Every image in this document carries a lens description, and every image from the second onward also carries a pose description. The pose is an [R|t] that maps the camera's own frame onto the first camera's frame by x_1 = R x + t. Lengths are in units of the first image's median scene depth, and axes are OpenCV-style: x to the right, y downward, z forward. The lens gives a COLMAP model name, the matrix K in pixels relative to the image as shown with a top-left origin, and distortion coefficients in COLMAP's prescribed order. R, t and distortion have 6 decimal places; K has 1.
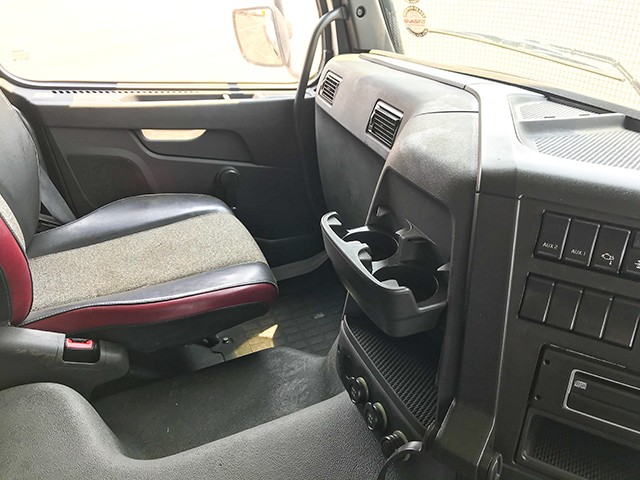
lens RADIAL K [[545.3, 0, 320.0], [0, 545.3, 240.0], [0, 0, 1]] dist [0.007634, -0.001121]
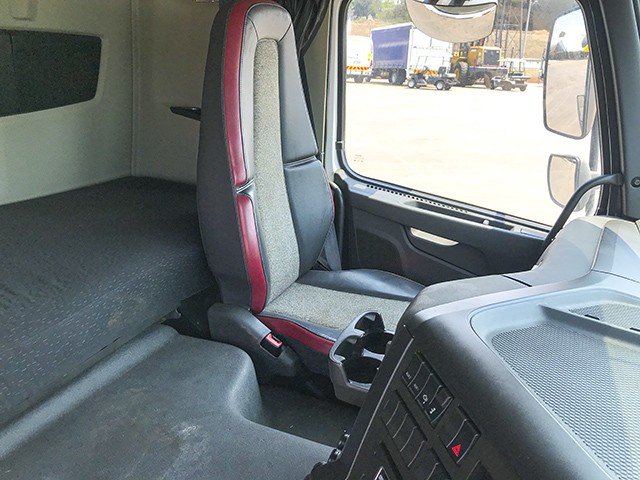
lens RADIAL K [[545.3, 0, 320.0], [0, 545.3, 240.0], [0, 0, 1]] dist [0.007634, -0.001121]
pose [[0.682080, 0.295885, -0.668744, 0.411949], [-0.405177, 0.914196, -0.008771, -0.075150], [0.608768, 0.276942, 0.743441, -0.095316]]
